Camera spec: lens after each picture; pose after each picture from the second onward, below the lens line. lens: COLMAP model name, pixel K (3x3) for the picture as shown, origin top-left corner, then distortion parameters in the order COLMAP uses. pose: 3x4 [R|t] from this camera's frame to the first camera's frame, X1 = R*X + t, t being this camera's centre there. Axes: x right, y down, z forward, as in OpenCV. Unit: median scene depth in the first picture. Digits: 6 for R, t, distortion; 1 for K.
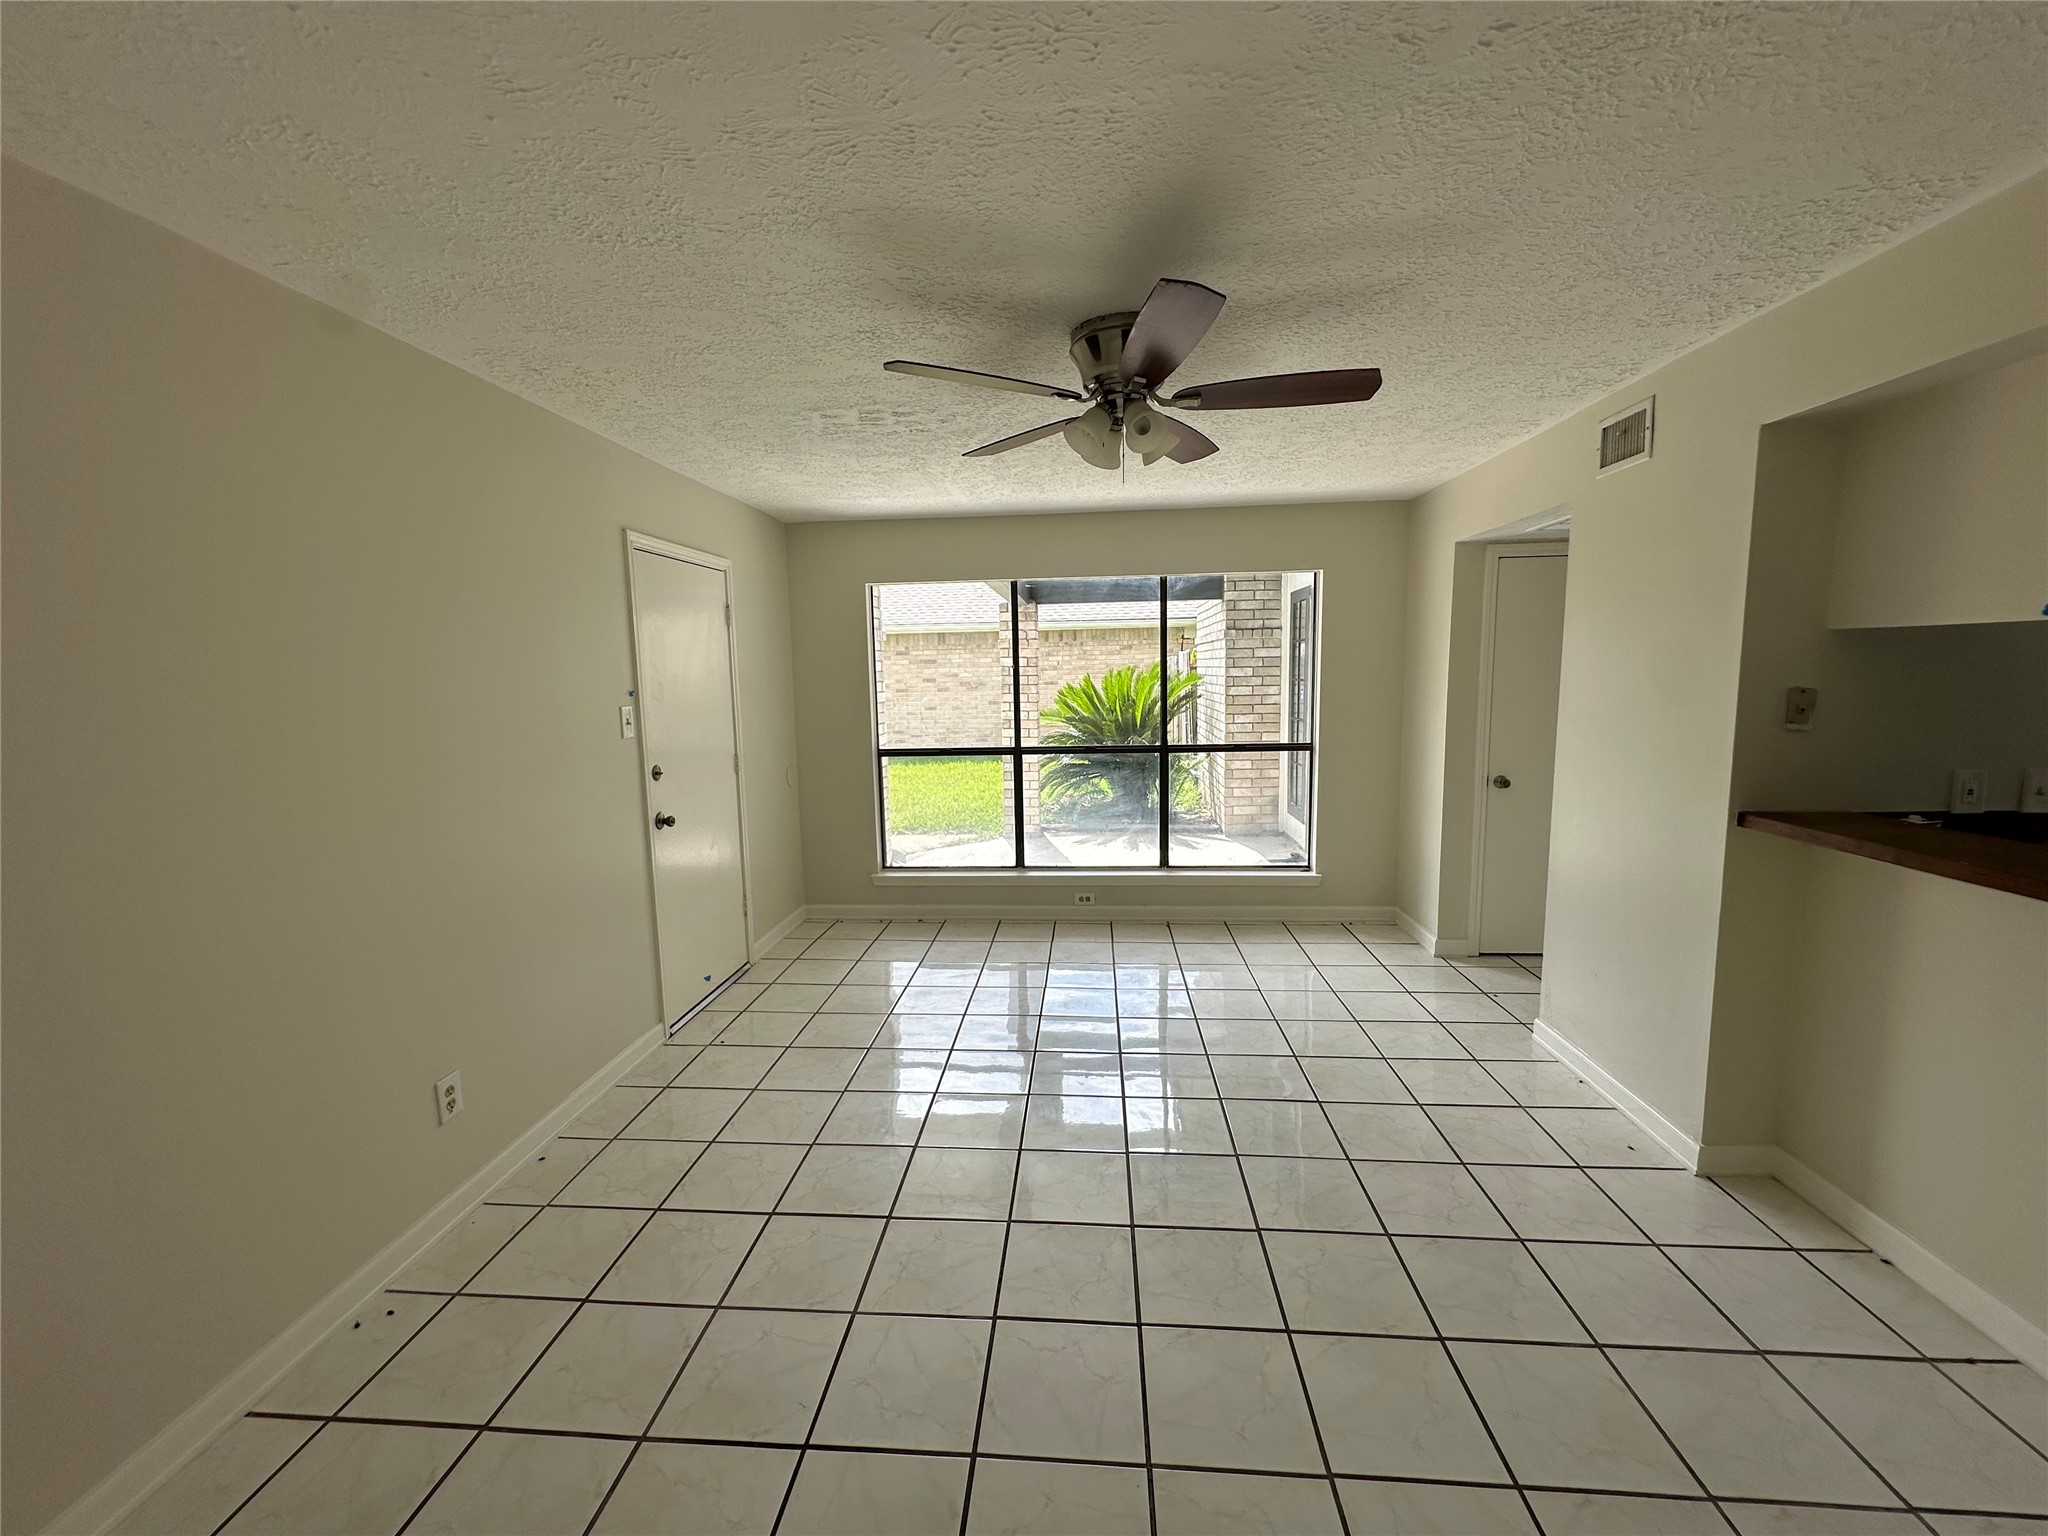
lens RADIAL K [[820.6, 0, 1026.7], [0, 820.6, 767.4], [0, 0, 1]] dist [-0.000178, 0.000469]
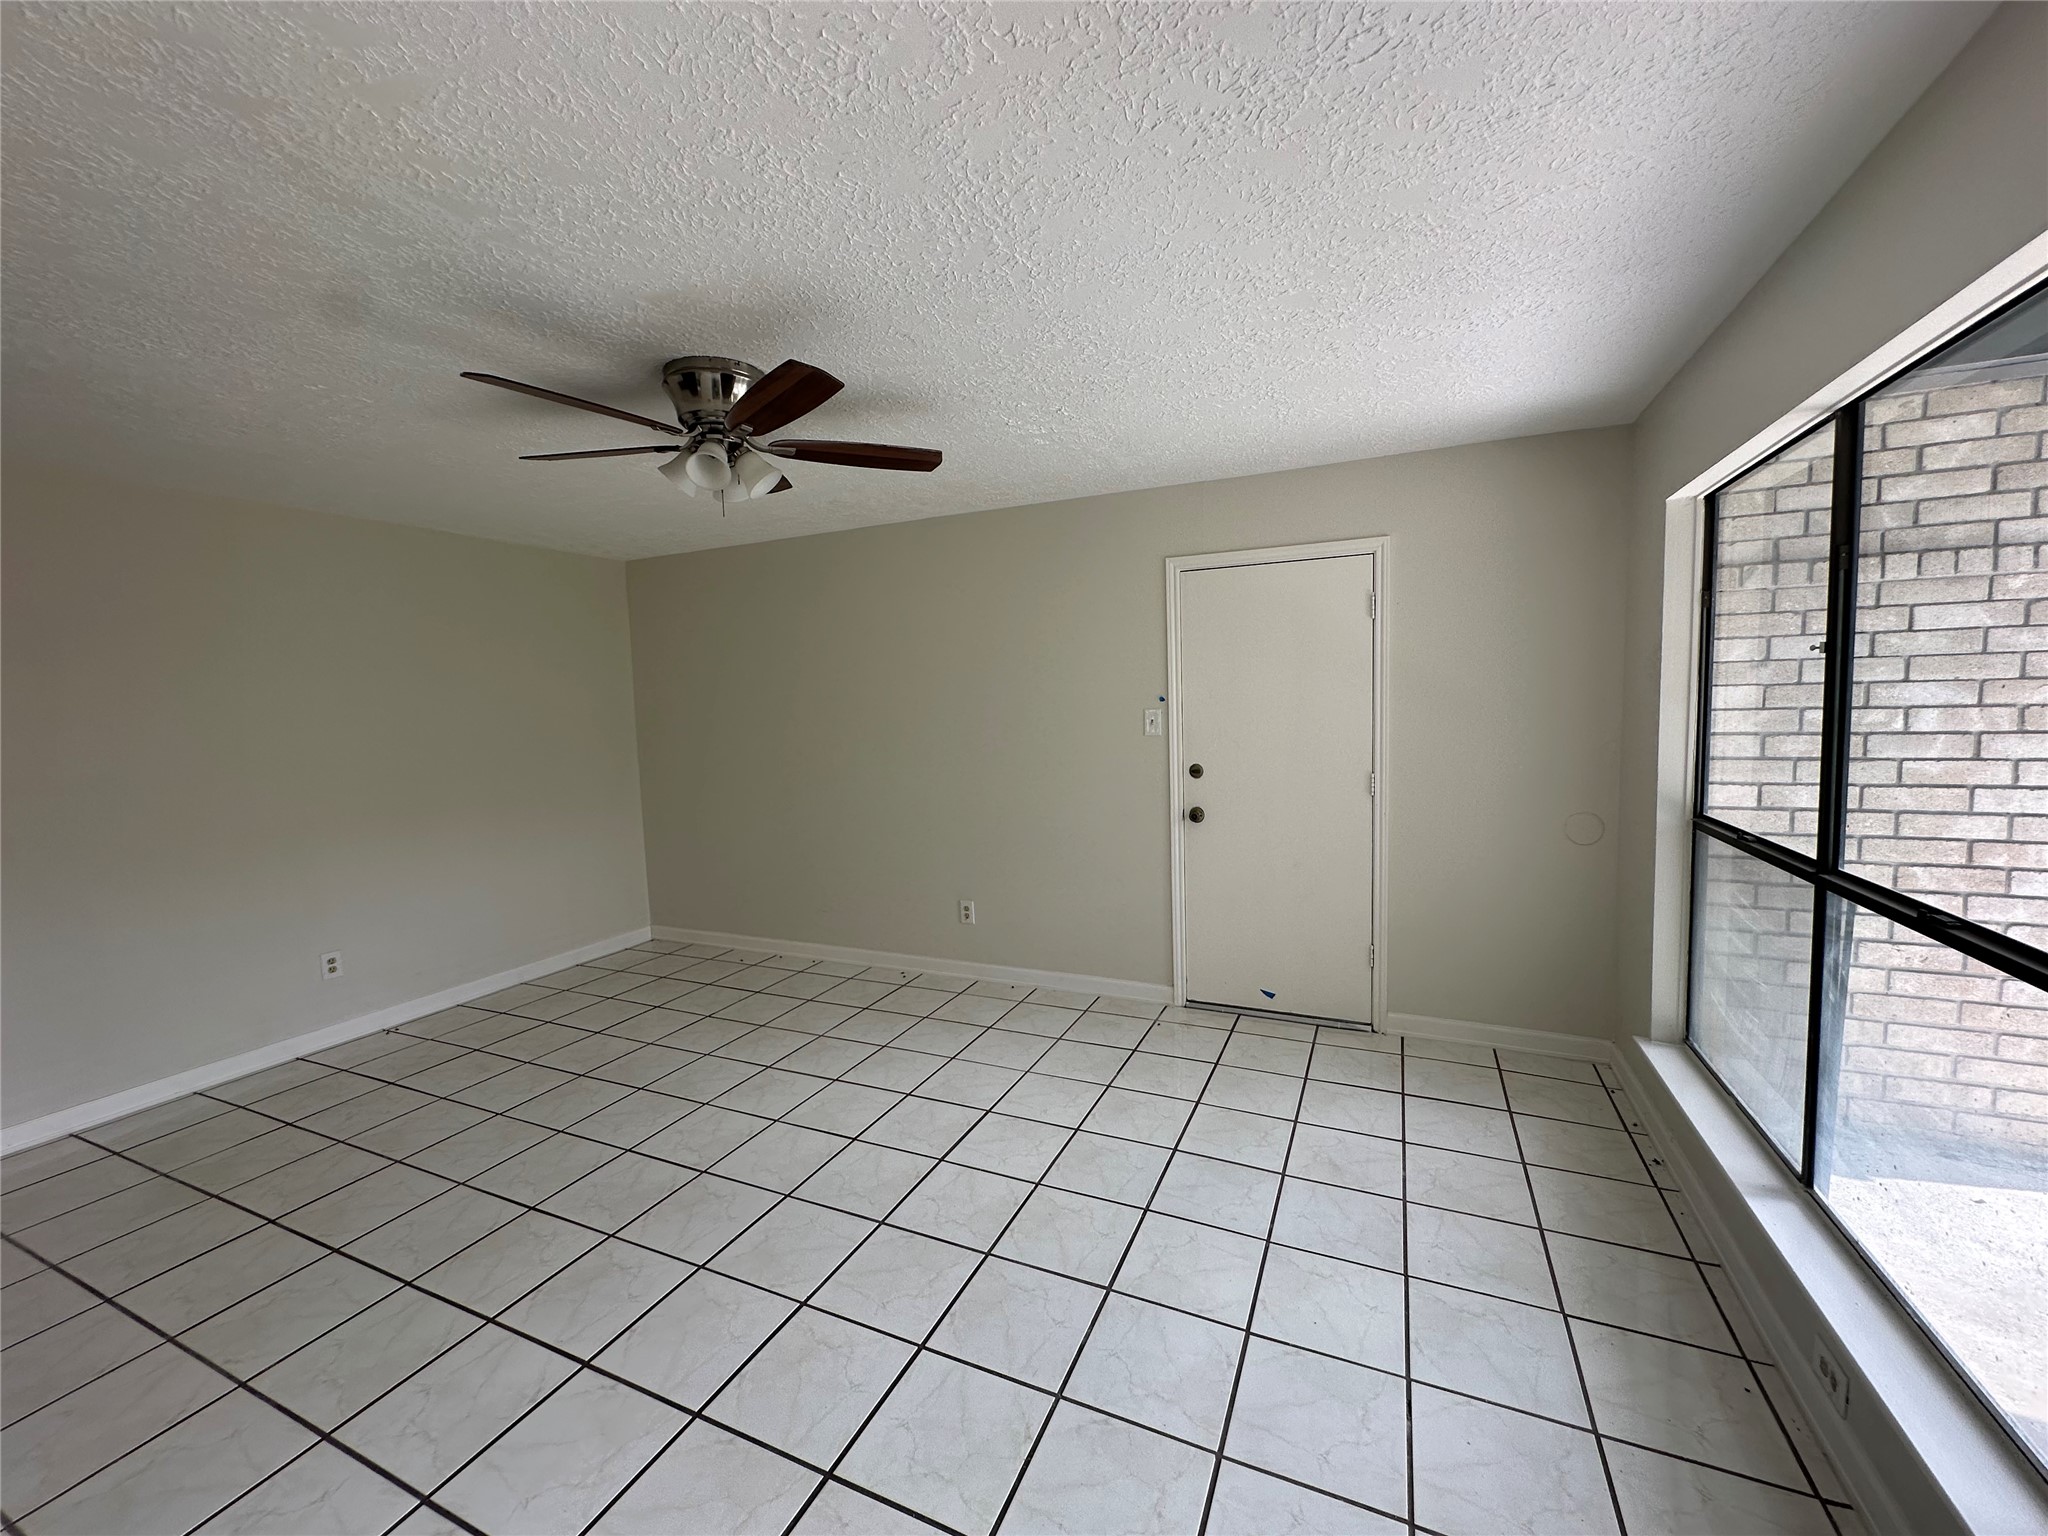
lens RADIAL K [[820.6, 0, 1018.9], [0, 820.6, 765.3], [0, 0, 1]] dist [-0.000178, 0.000469]
pose [[-0.340760, 0.105825, -0.934176, 0.738924], [-0.078230, 0.987007, 0.140346, -0.153756], [0.936890, 0.120904, -0.328054, 1.272468]]
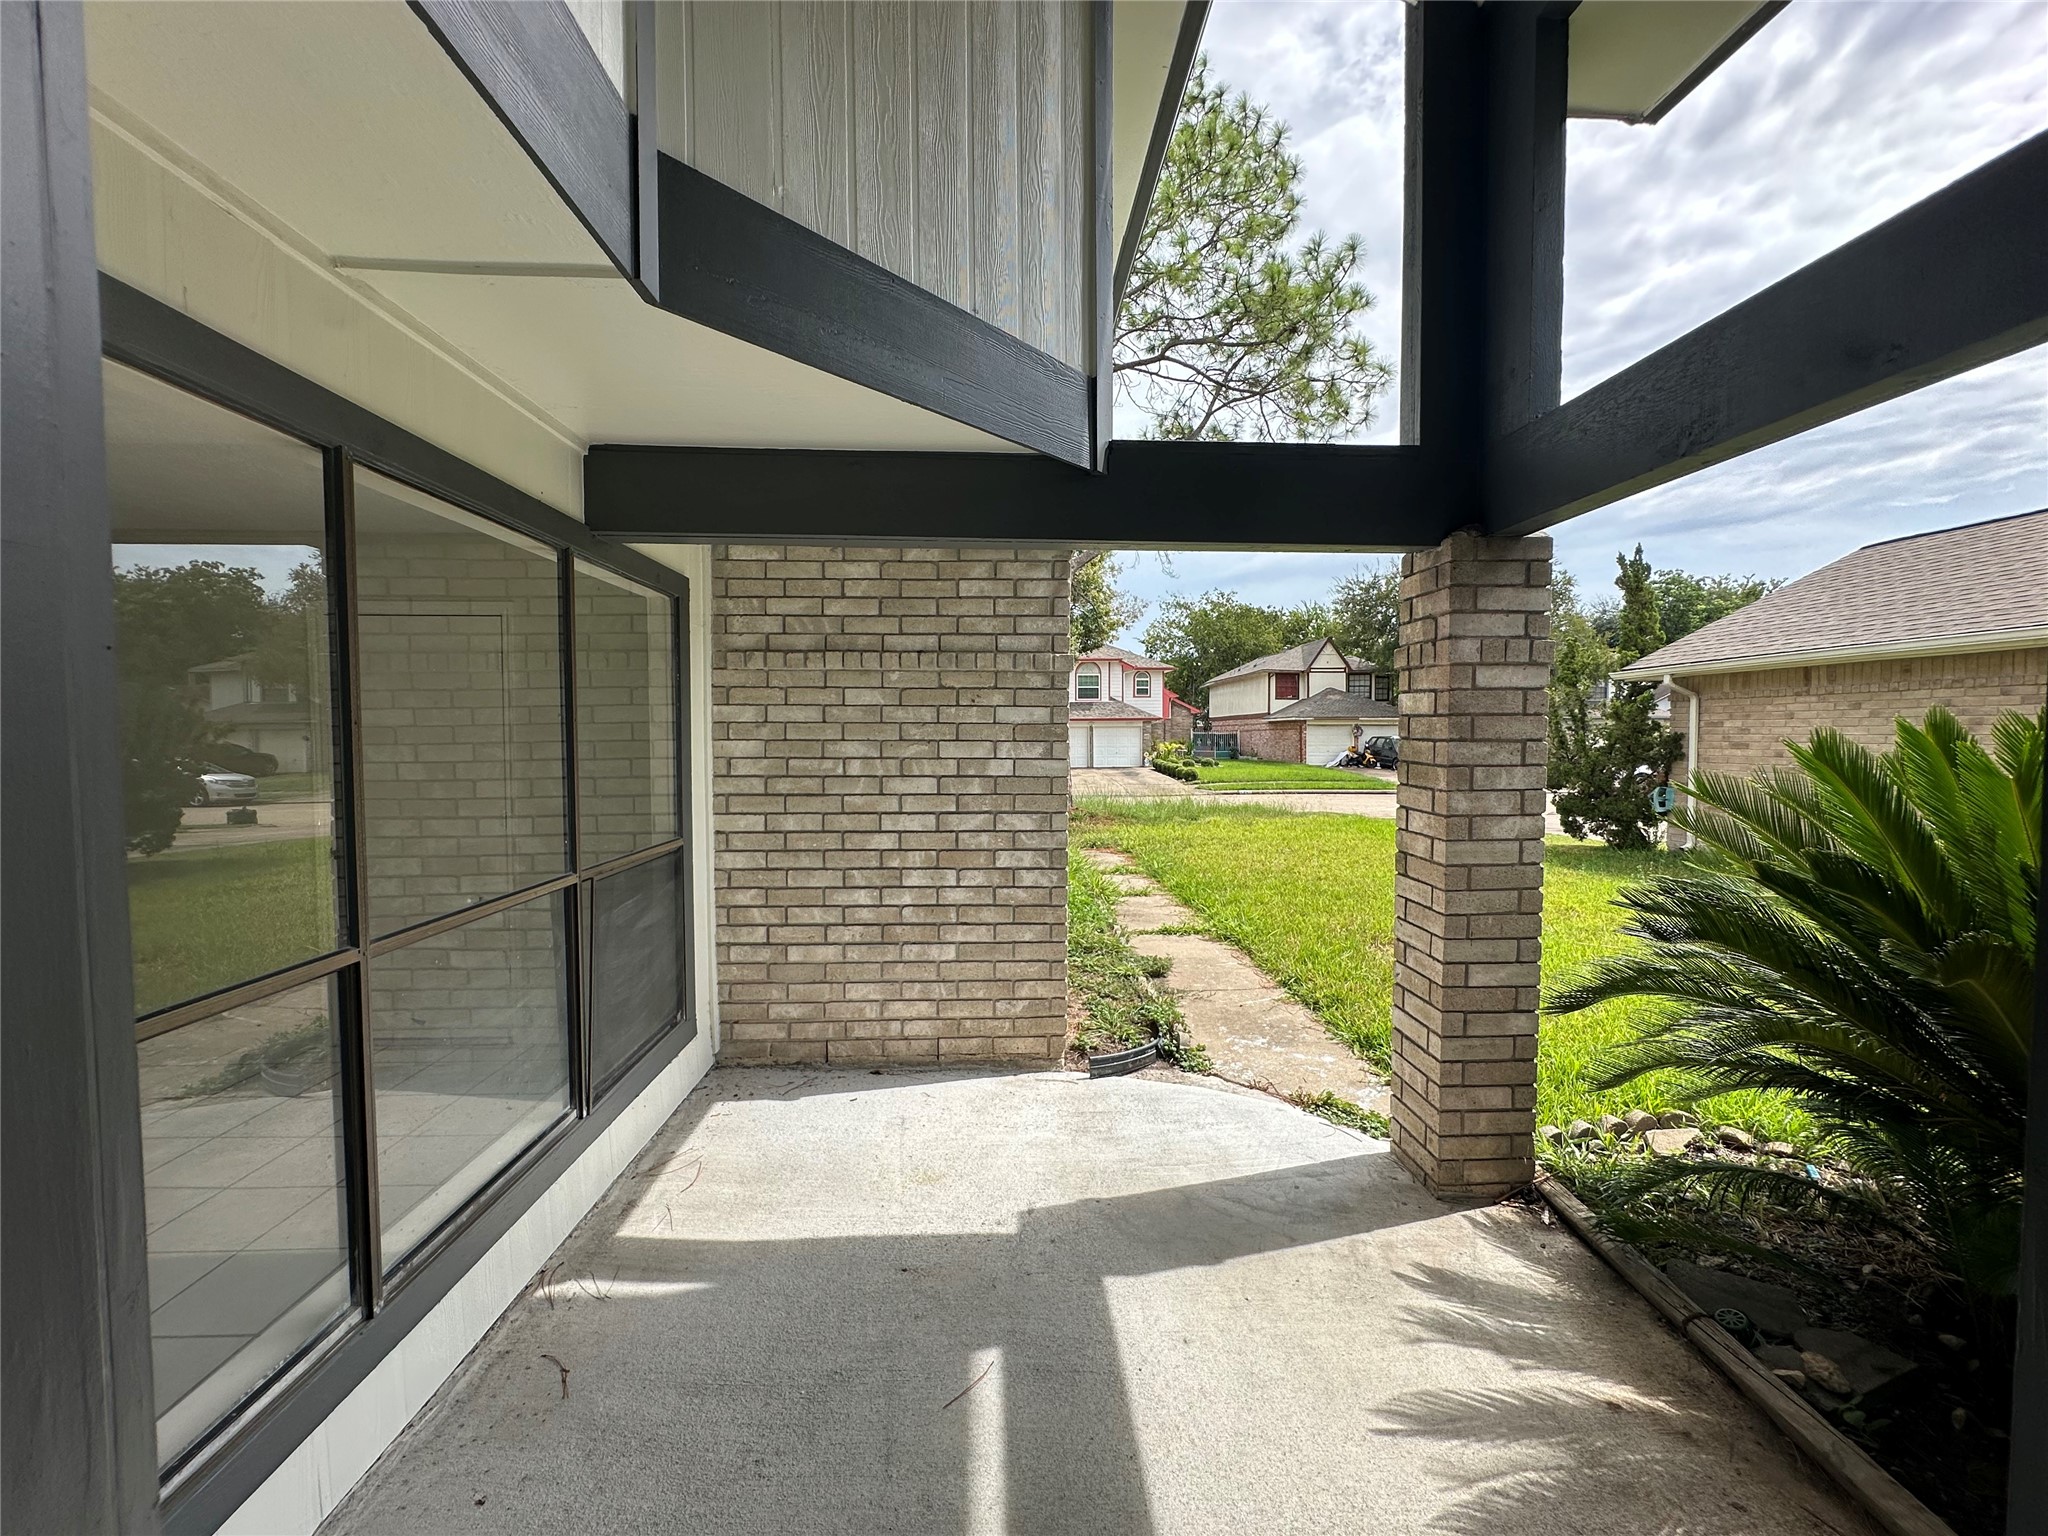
lens RADIAL K [[820.6, 0, 1025.3], [0, 820.6, 768.4], [0, 0, 1]] dist [-0.000178, 0.000469]
pose [[0.123393, 0.058357, -0.990641, 0.870301], [-0.122778, 0.991497, 0.043114, -0.240525], [0.984733, 0.116309, 0.129508, 1.992143]]
